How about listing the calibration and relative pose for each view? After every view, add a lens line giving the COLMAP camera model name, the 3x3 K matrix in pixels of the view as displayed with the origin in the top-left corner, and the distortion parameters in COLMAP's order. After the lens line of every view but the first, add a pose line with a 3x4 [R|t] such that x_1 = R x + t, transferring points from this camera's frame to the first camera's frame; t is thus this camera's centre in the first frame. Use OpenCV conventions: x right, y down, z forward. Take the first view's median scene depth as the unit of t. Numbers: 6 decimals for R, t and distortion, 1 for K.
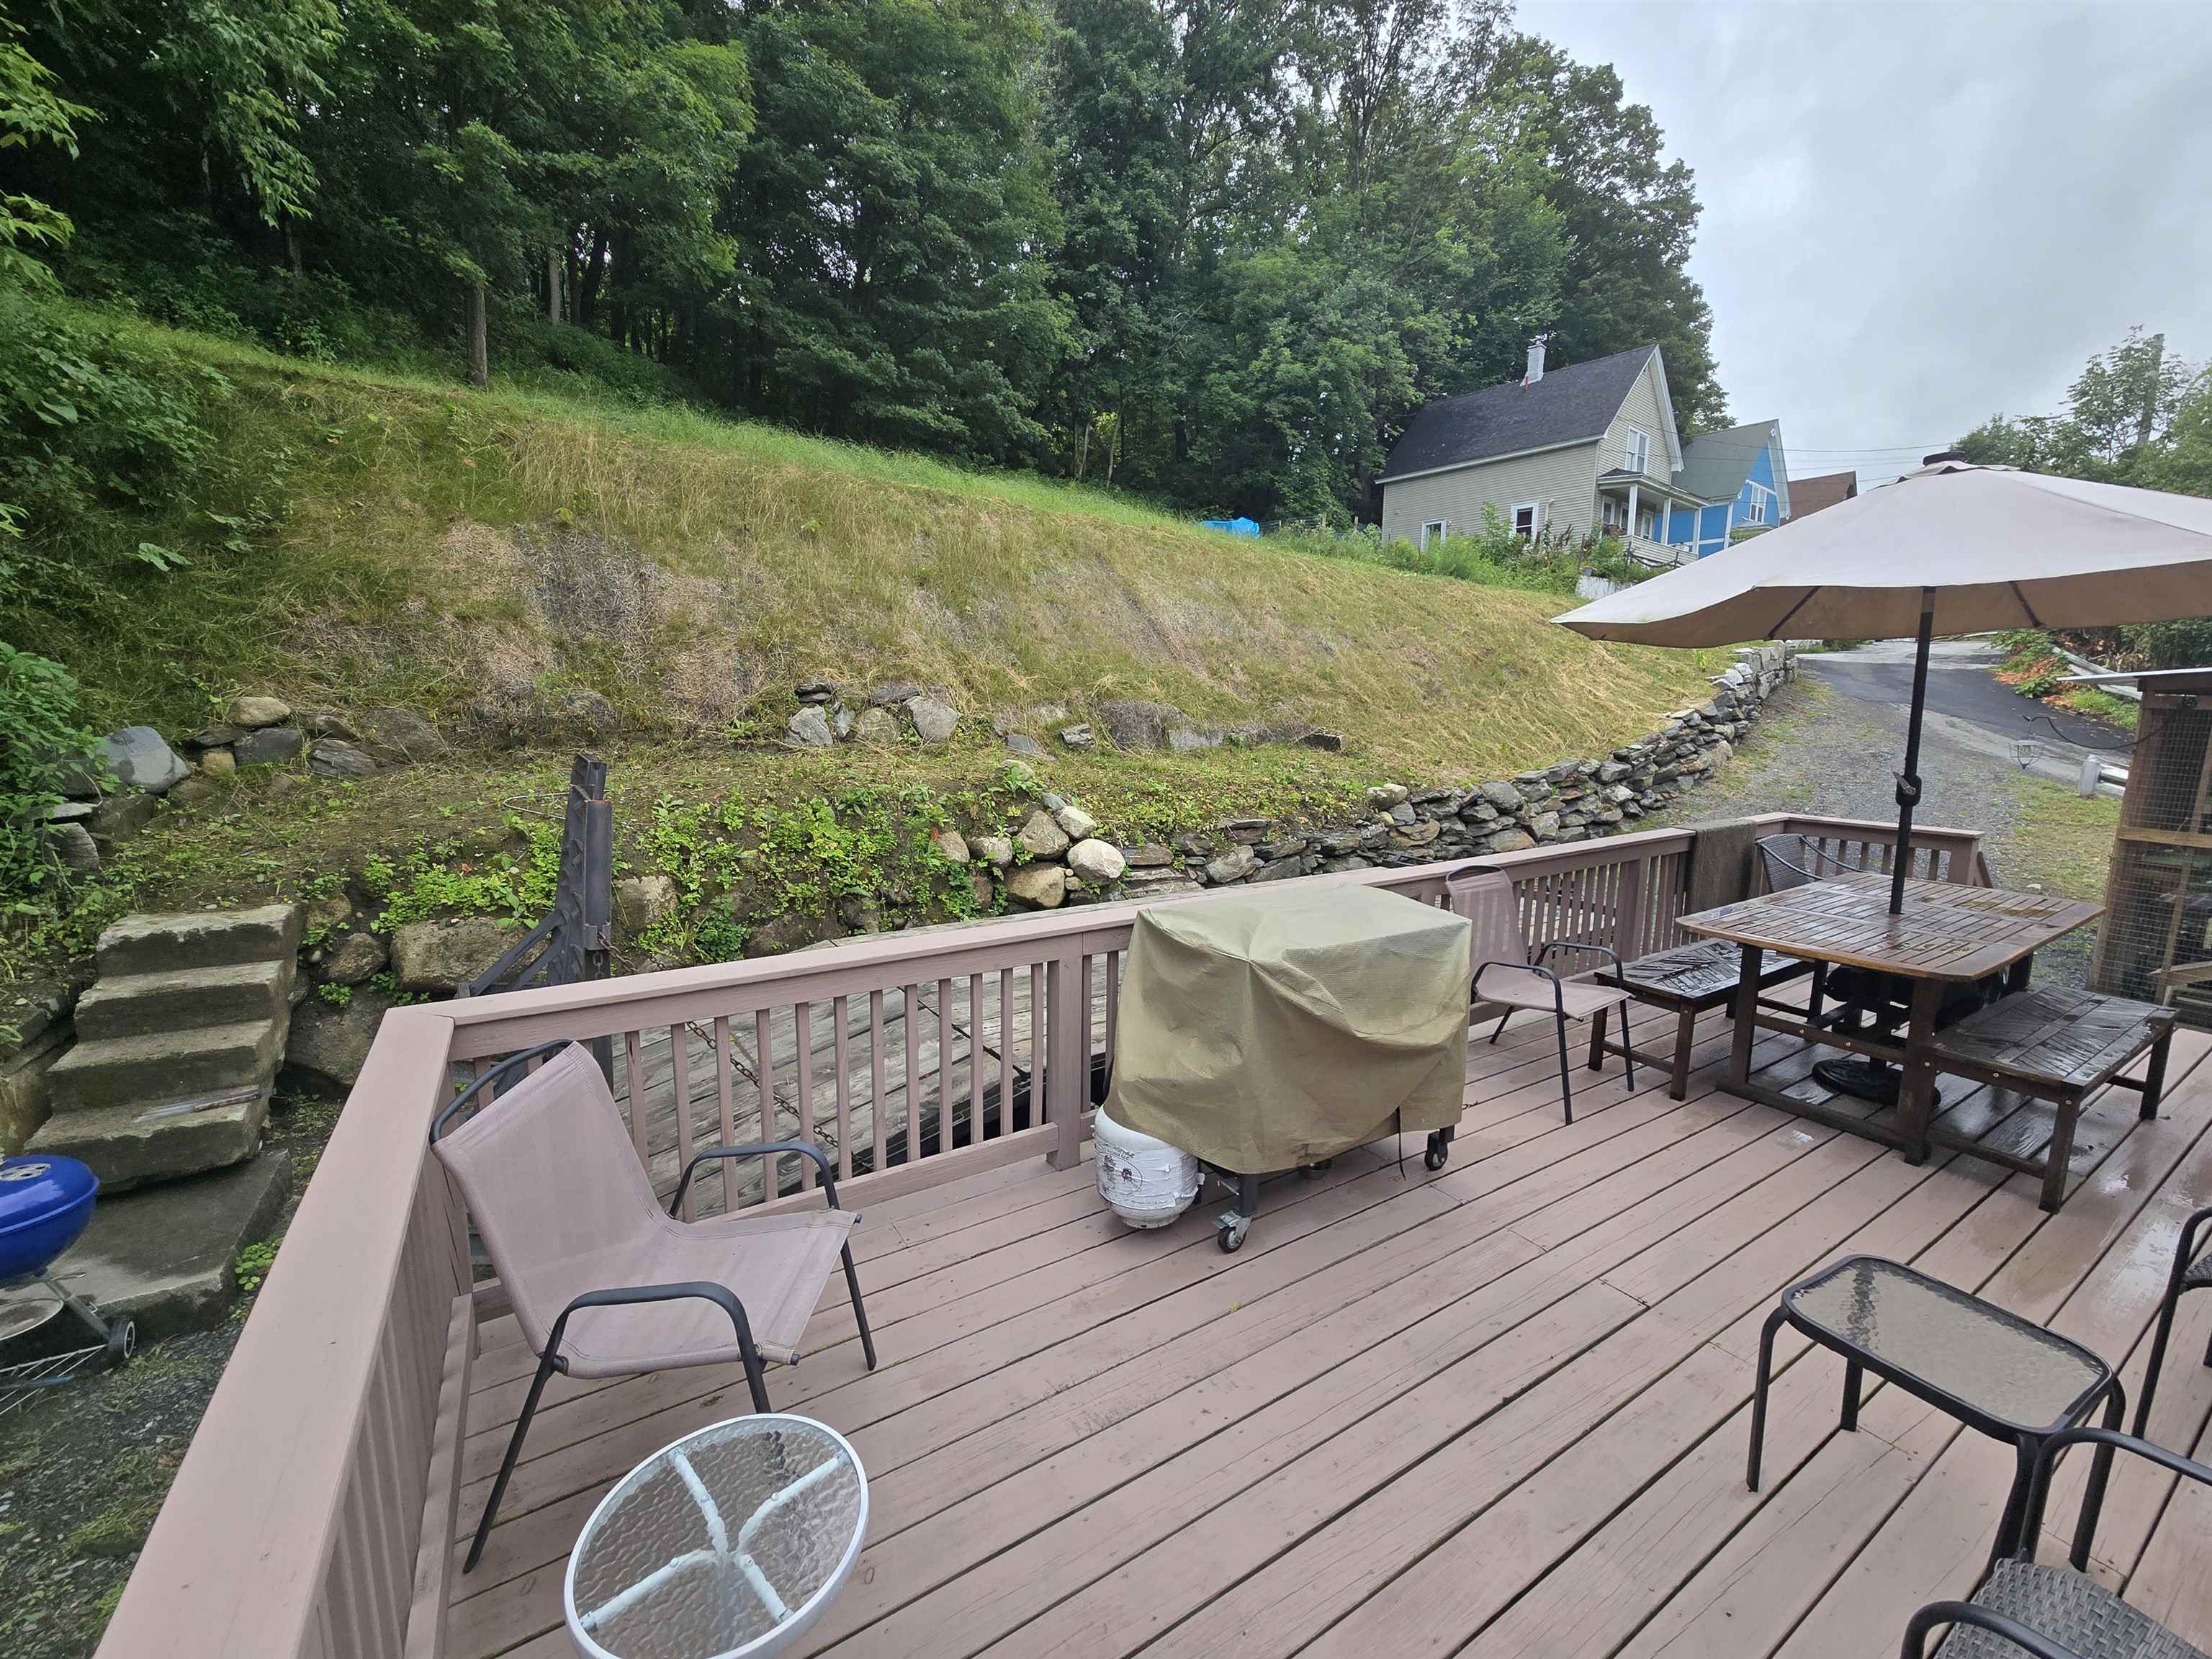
lens RADIAL K [[907.7, 0, 1100.1], [0, 907.7, 831.4], [0, 0, 1]] dist [0.000933, -0.000090]
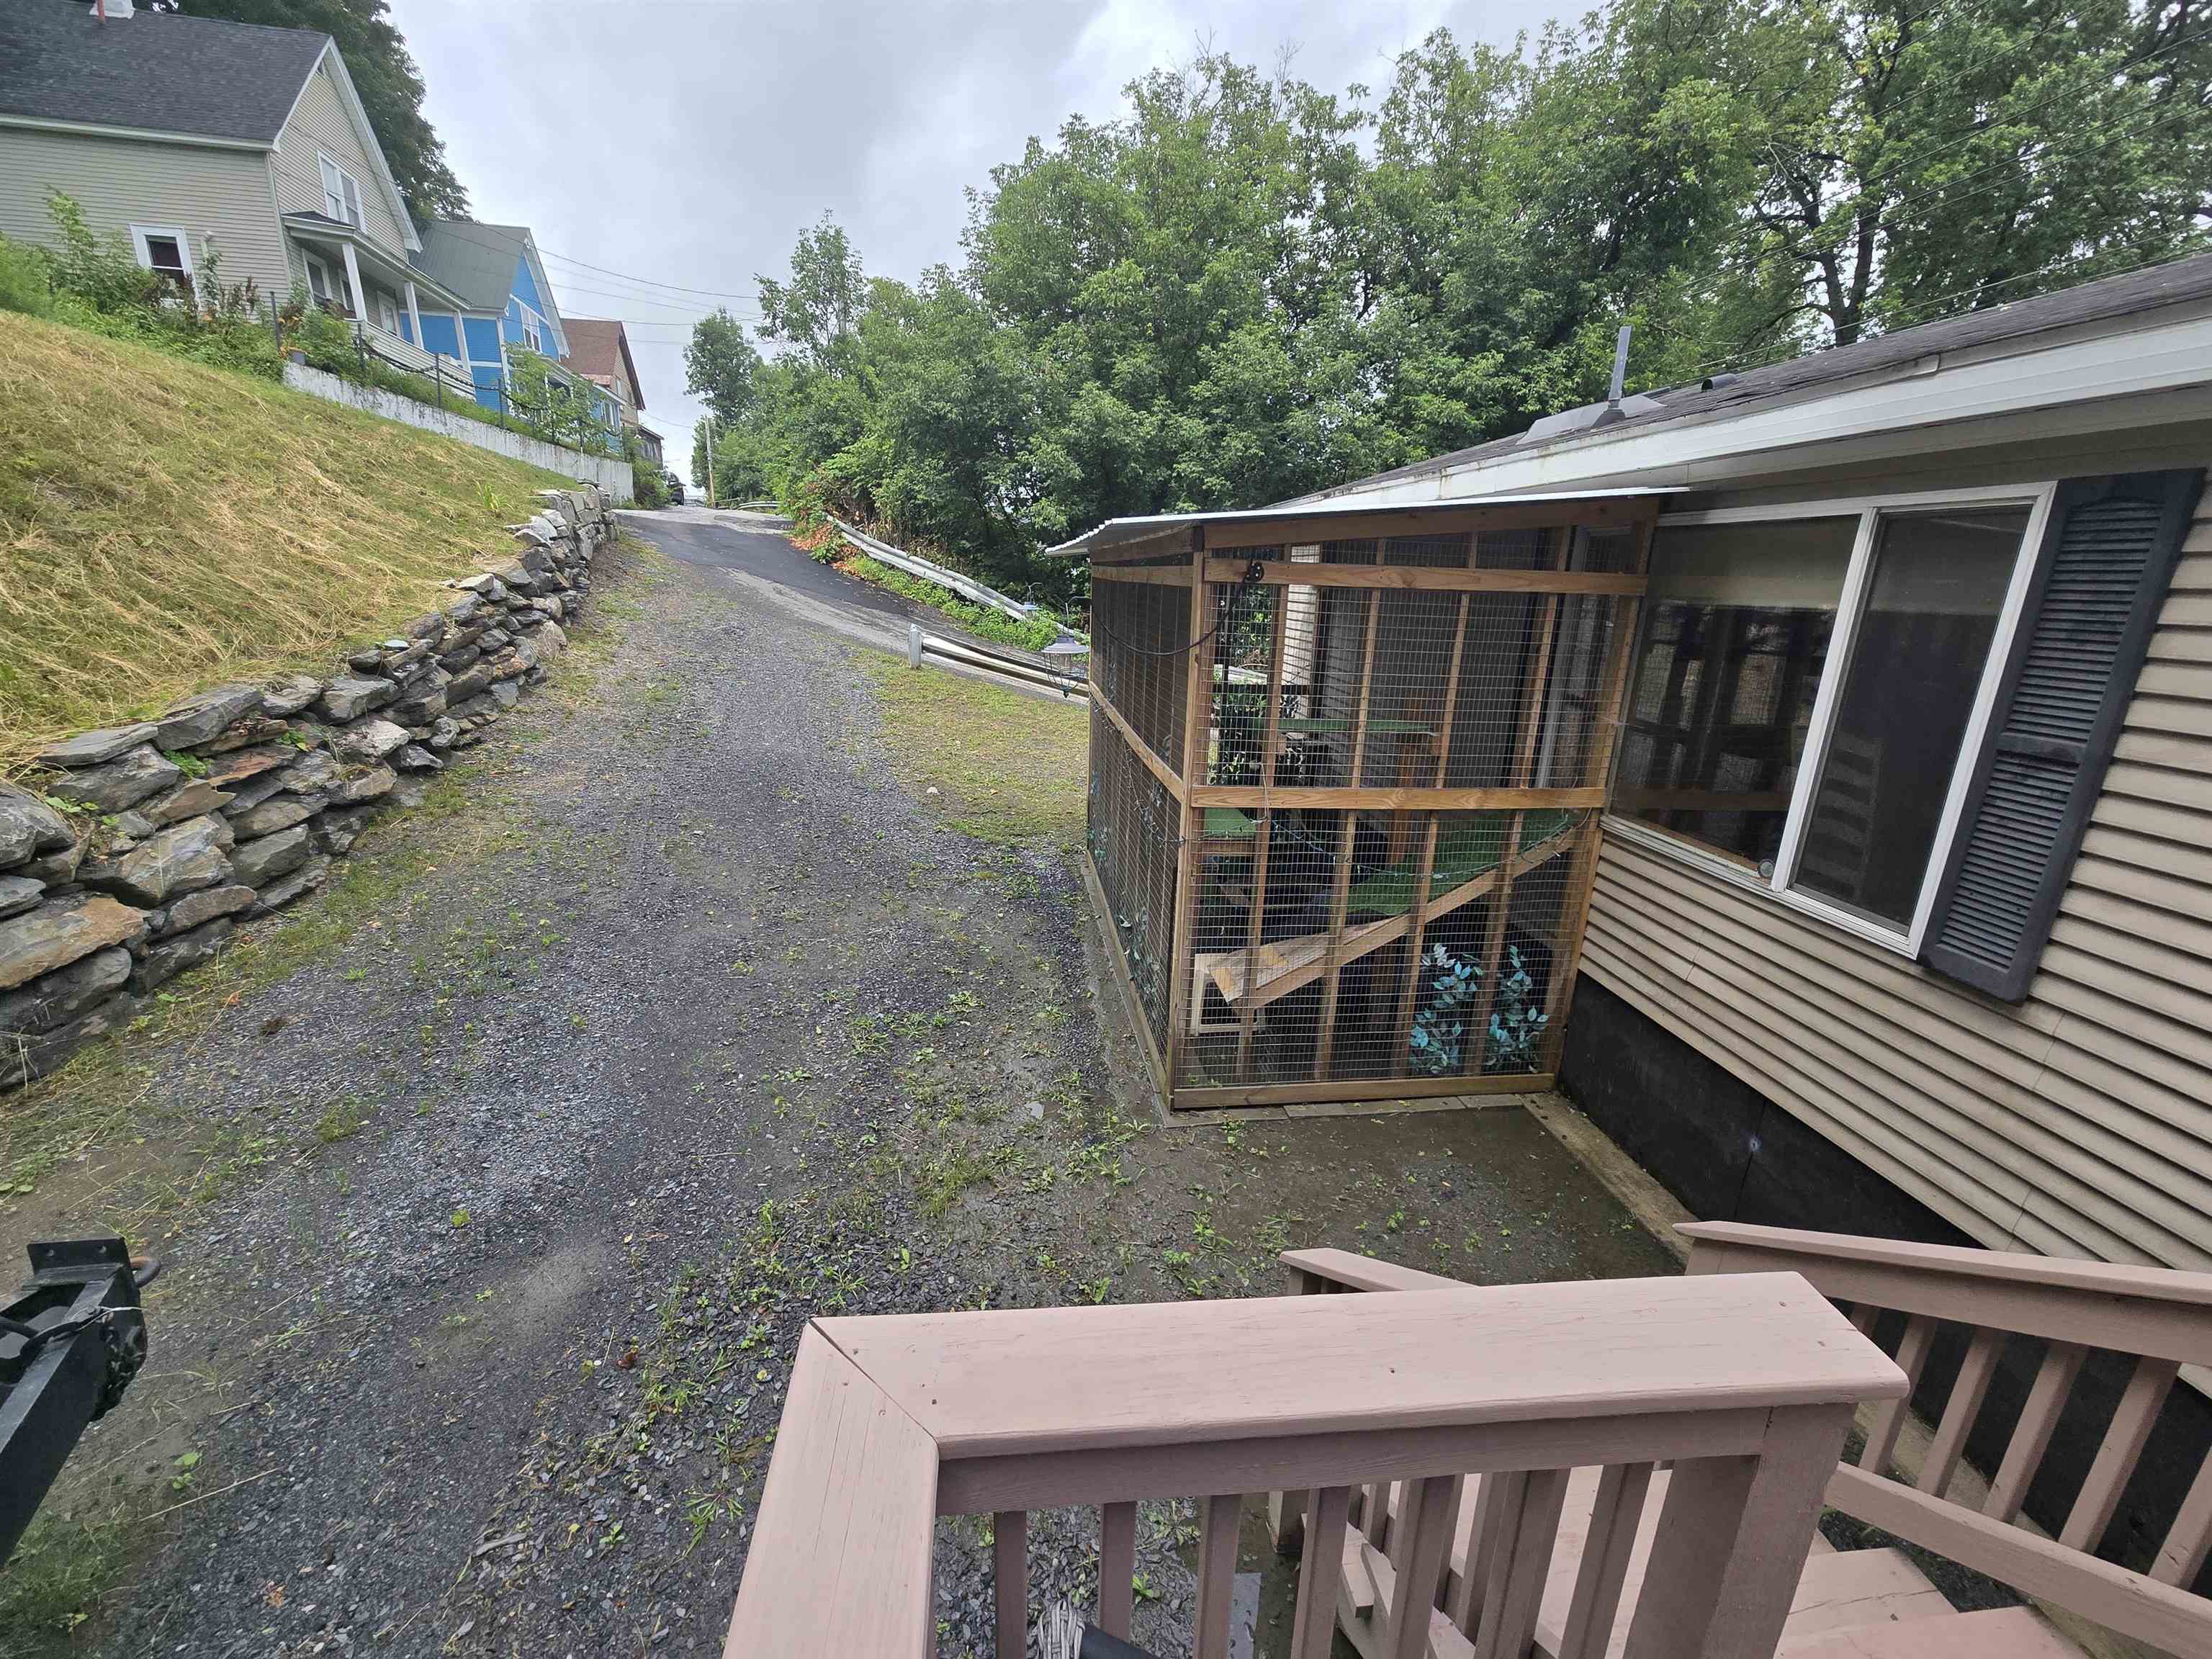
lens RADIAL K [[907.7, 0, 1104.7], [0, 907.7, 831.6], [0, 0, 1]] dist [0.000933, -0.000090]
pose [[0.433194, -0.243361, 0.867824, 0.362014], [0.115041, 0.969911, 0.214563, -0.069343], [-0.893929, 0.006888, 0.448156, 0.491315]]
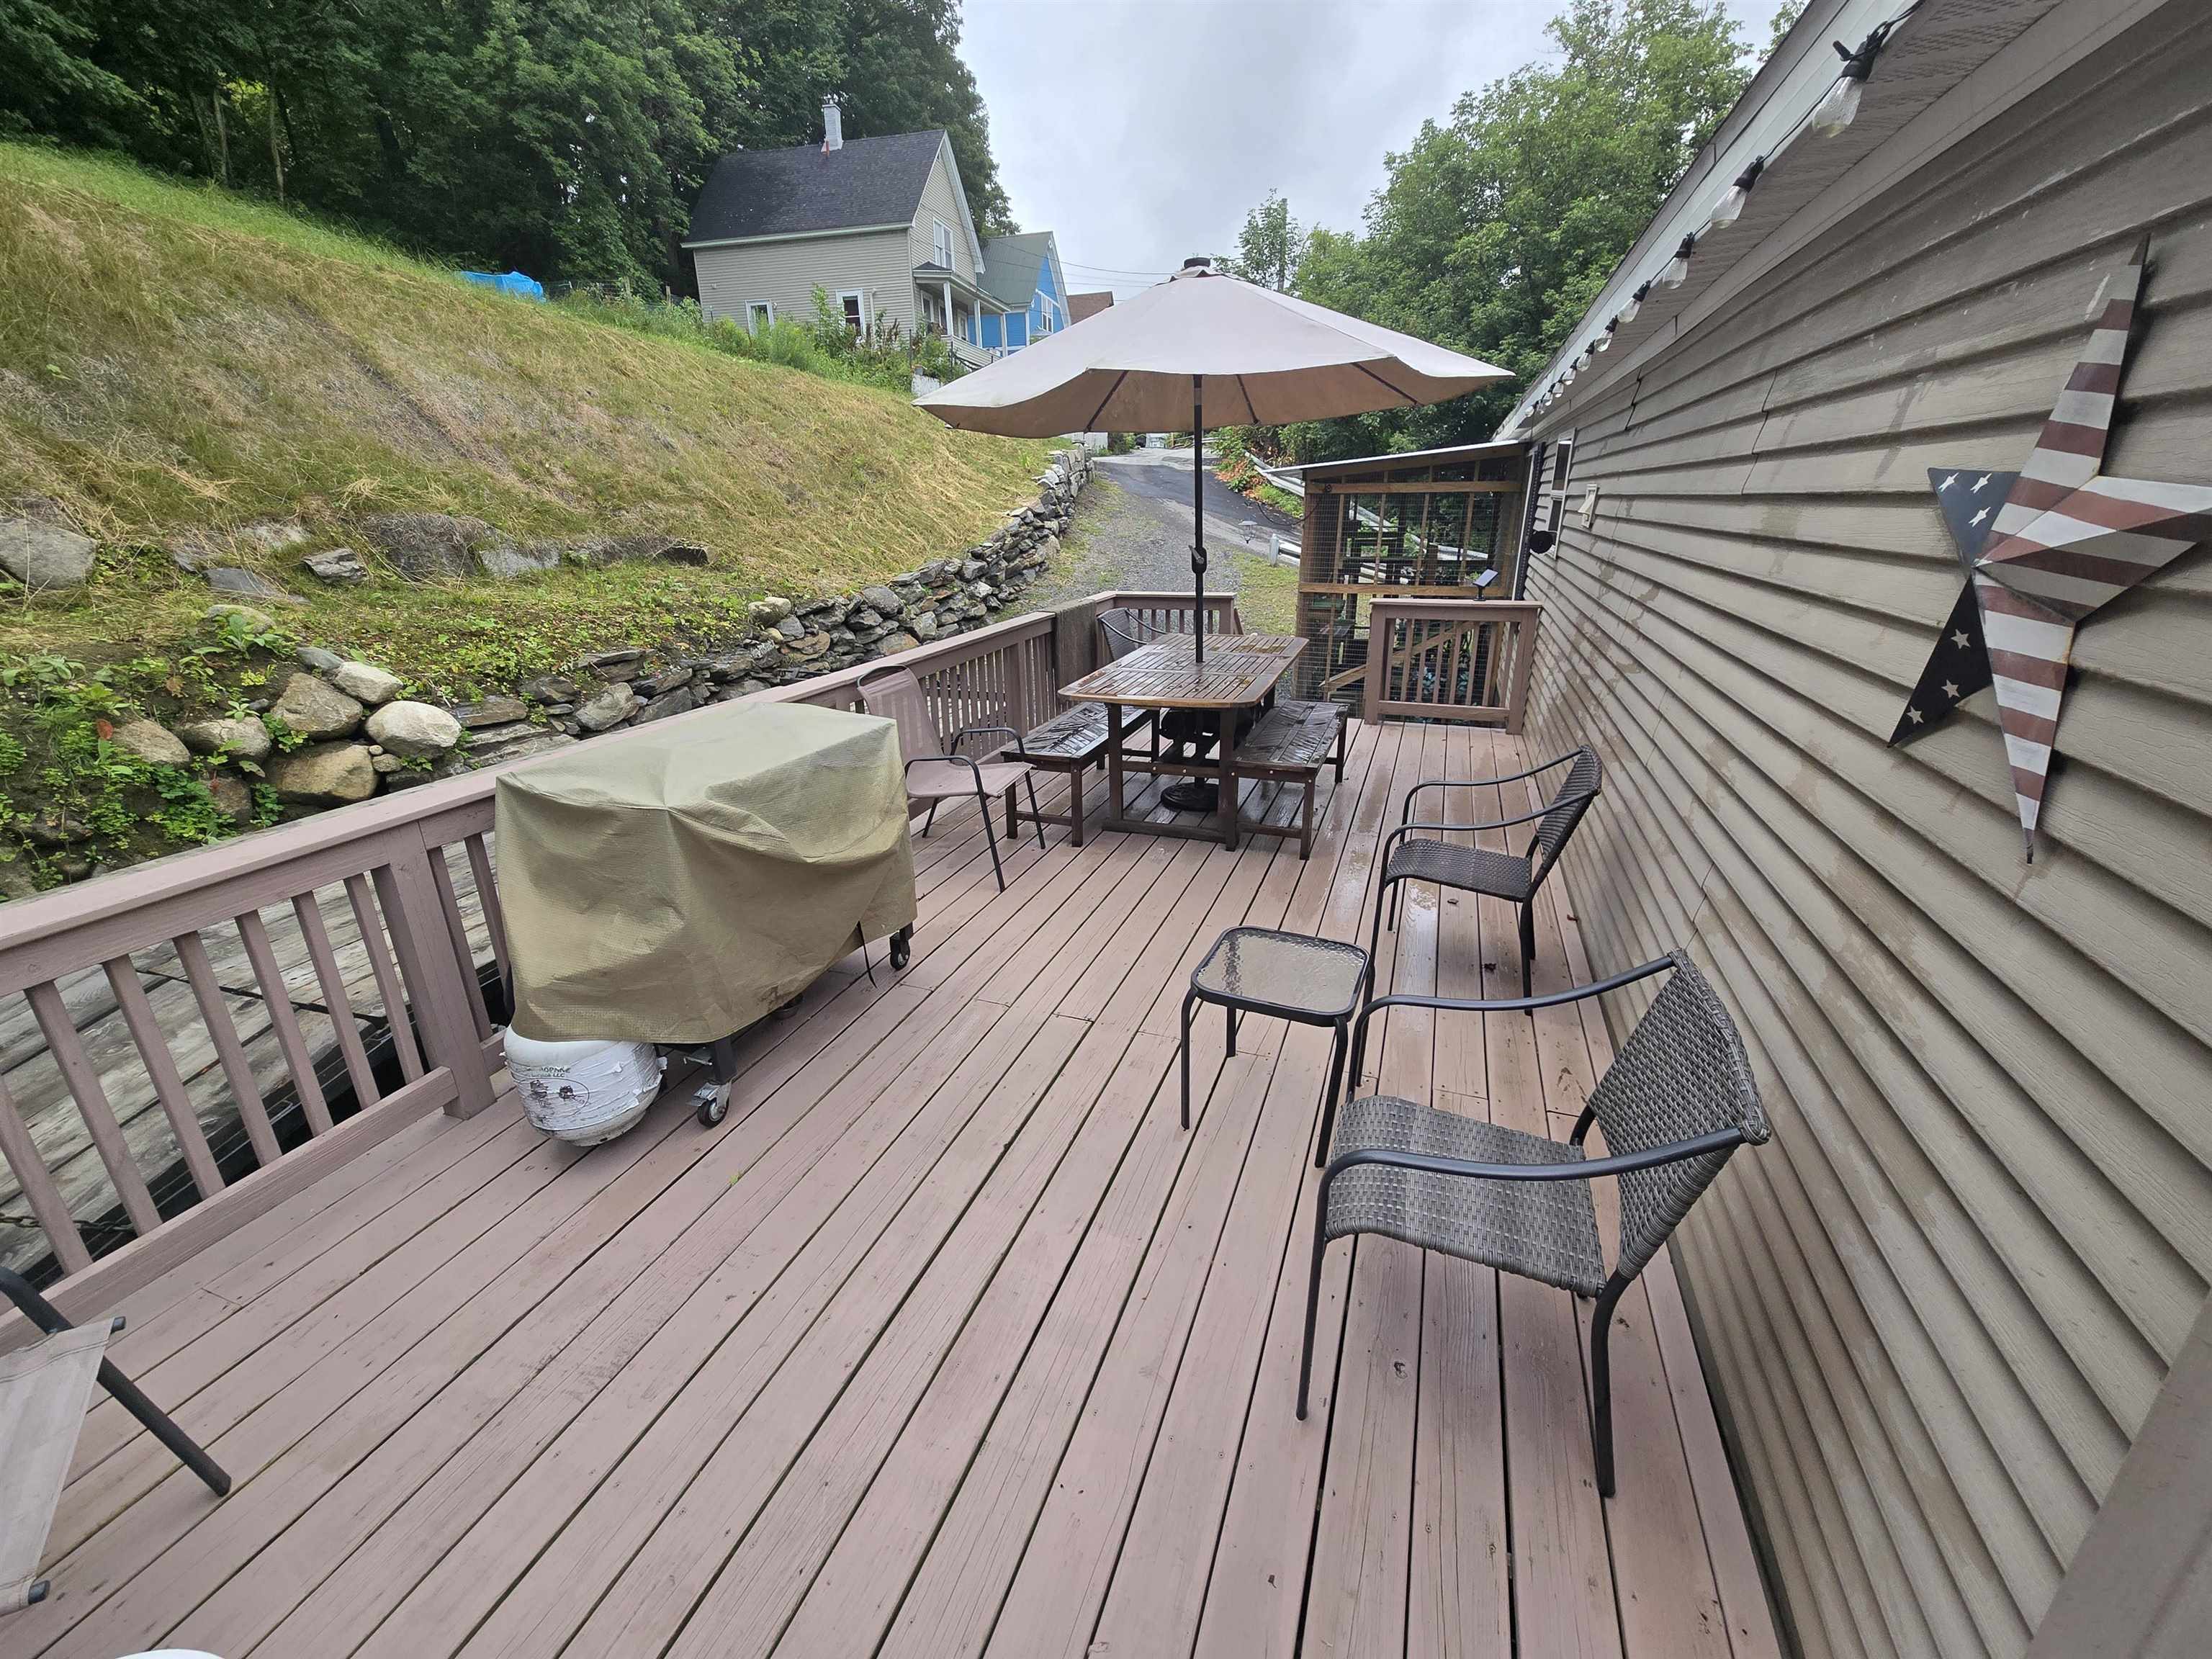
lens RADIAL K [[907.7, 0, 1098.9], [0, 907.7, 832.3], [0, 0, 1]] dist [0.000933, -0.000090]
pose [[0.792684, -0.229885, 0.564629, 0.000460], [0.114294, 0.965795, 0.232761, 0.002988], [-0.598824, -0.119972, 0.791844, 0.019412]]
